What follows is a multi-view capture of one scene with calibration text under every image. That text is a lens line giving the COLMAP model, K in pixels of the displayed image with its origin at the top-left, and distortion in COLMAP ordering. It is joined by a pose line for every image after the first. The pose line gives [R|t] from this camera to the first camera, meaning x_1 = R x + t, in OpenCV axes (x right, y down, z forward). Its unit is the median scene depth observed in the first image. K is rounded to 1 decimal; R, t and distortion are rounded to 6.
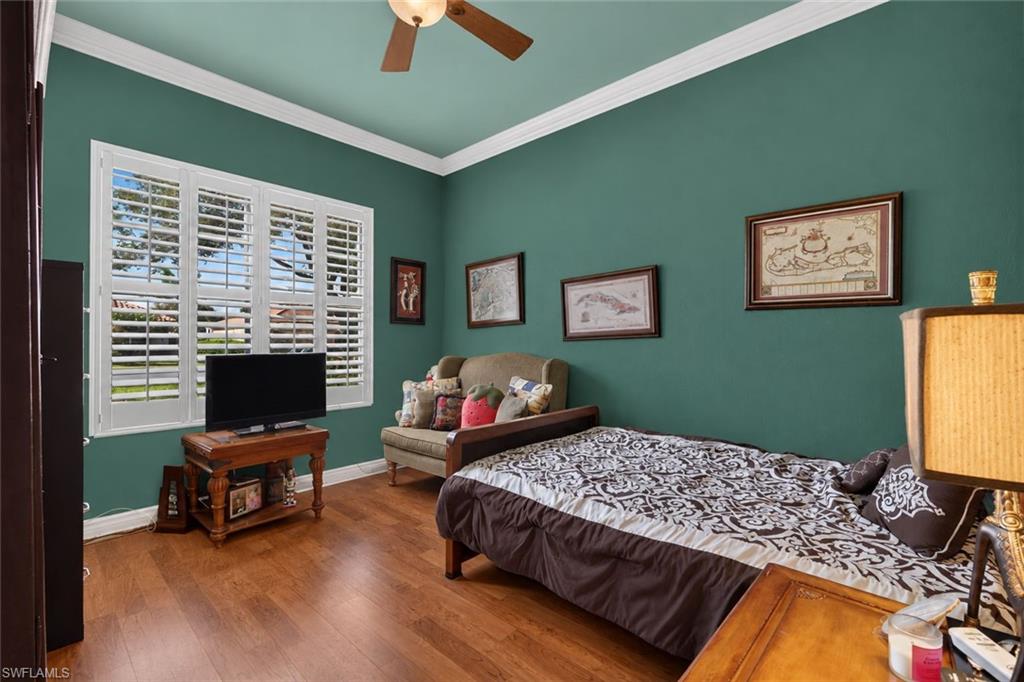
lens RADIAL K [[450.7, 0, 510.7], [0, 450.7, 344.8], [0, 0, 1]] dist [0.002795, 0.000226]
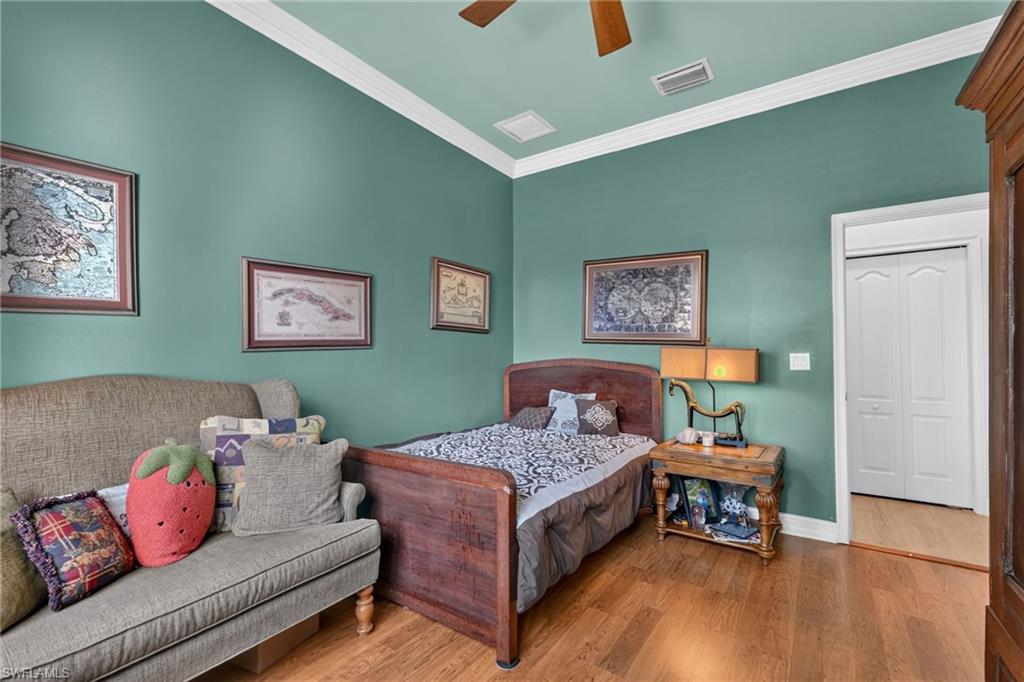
lens RADIAL K [[450.7, 0, 510.0], [0, 450.7, 346.6], [0, 0, 1]] dist [0.002795, 0.000226]
pose [[-0.135006, 0.011513, 0.990778, -0.667567], [-0.002041, 0.999927, -0.011898, -0.010192], [-0.990843, -0.003629, -0.134973, 0.822753]]
